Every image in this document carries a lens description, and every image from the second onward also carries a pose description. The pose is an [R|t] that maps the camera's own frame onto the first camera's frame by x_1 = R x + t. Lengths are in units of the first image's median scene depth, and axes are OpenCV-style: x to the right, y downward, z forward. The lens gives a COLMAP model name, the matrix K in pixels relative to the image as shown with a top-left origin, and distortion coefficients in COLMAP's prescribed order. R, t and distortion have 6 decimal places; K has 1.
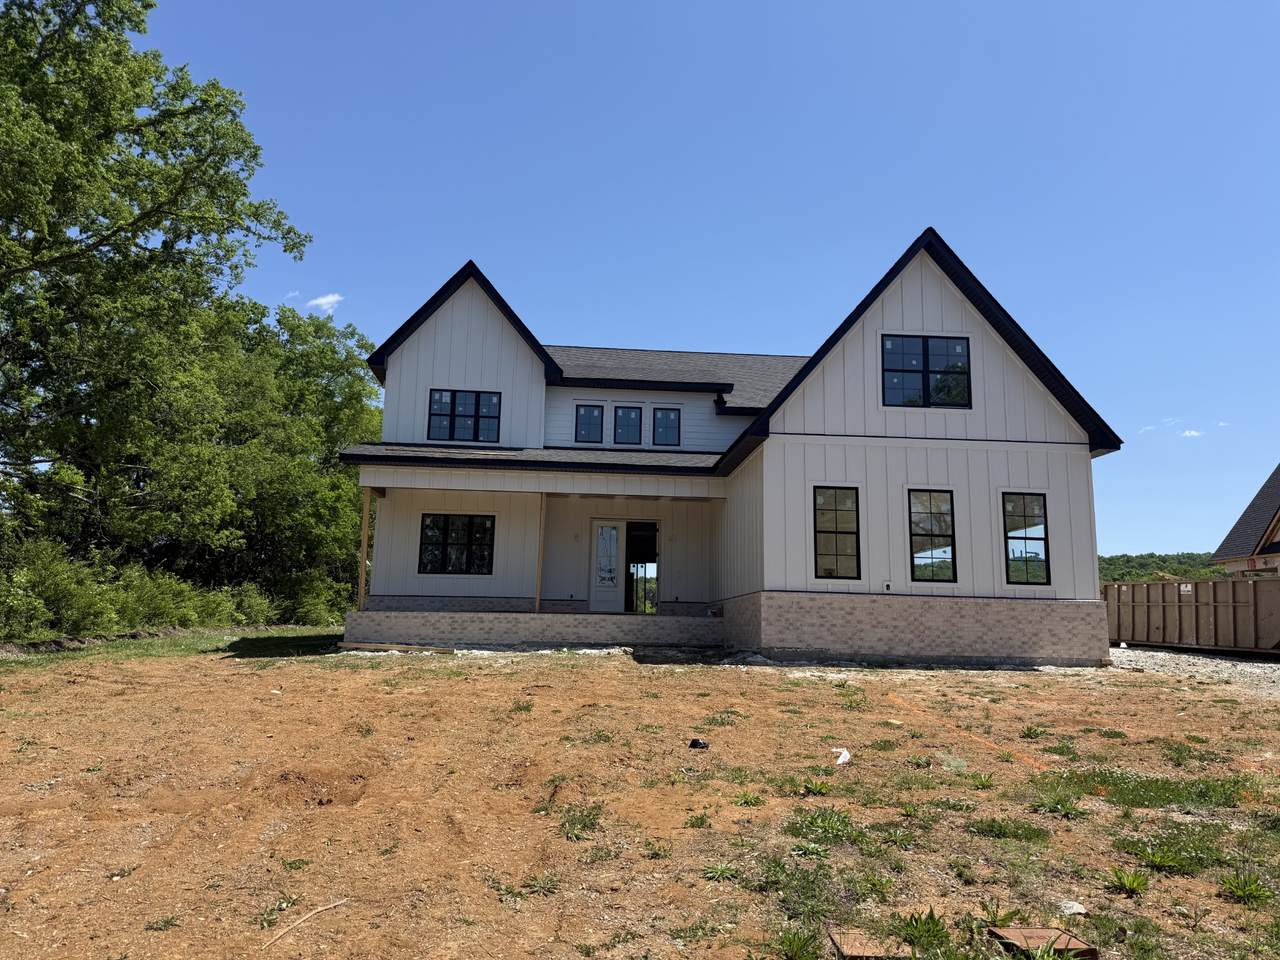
lens RADIAL K [[888.1, 0, 637.9], [0, 888.1, 476.7], [0, 0, 1]] dist [0.138026, -0.004922]
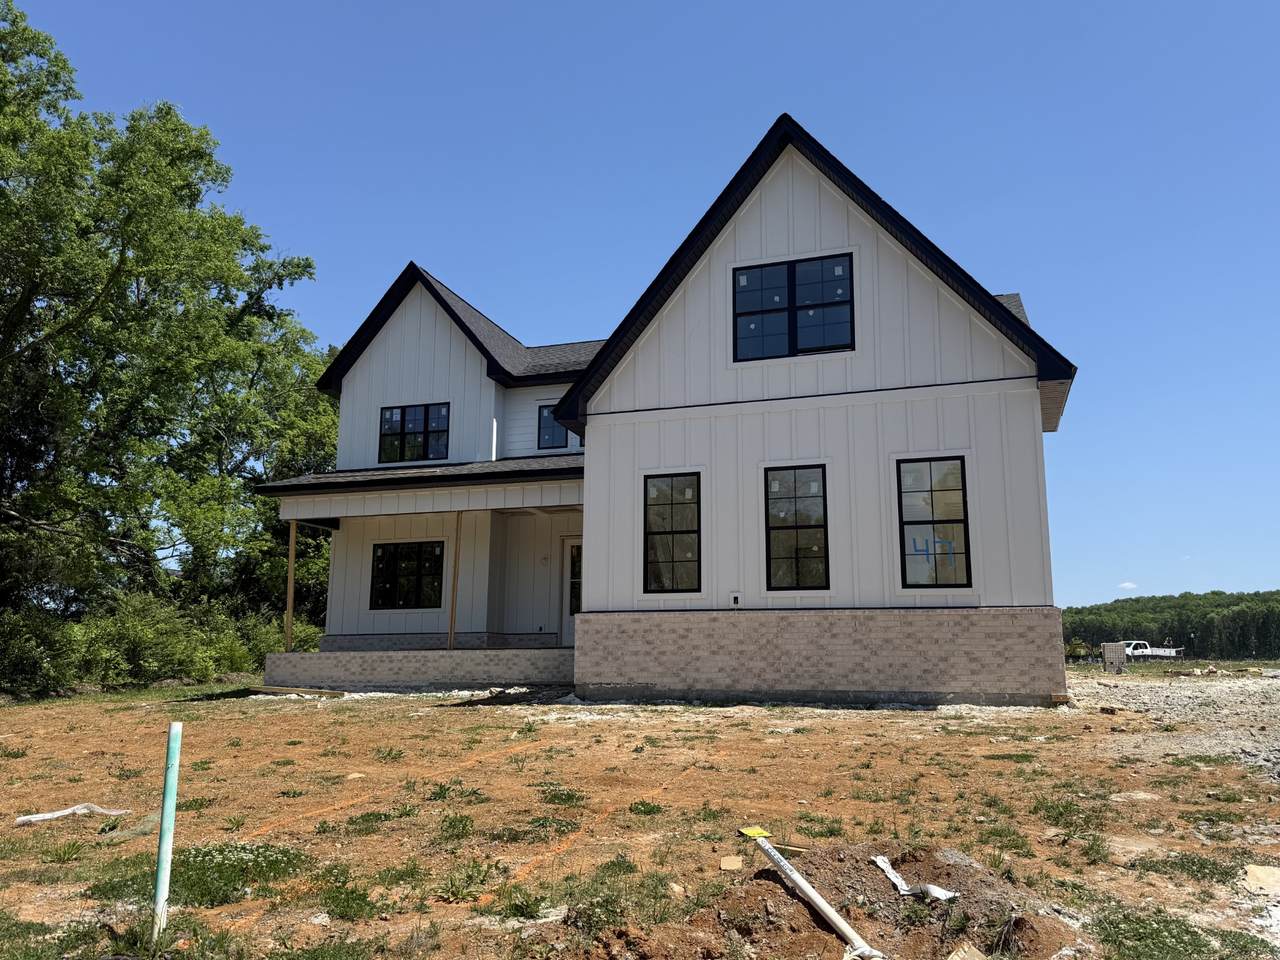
lens RADIAL K [[1019.1, 0, 642.0], [0, 1019.1, 475.2], [0, 0, 1]] dist [0.179450, 0.005124]
pose [[0.910850, -0.091057, -0.402567, 0.536734], [0.080760, 0.995826, -0.042521, 0.046610], [0.404758, 0.006219, 0.914403, 0.175496]]
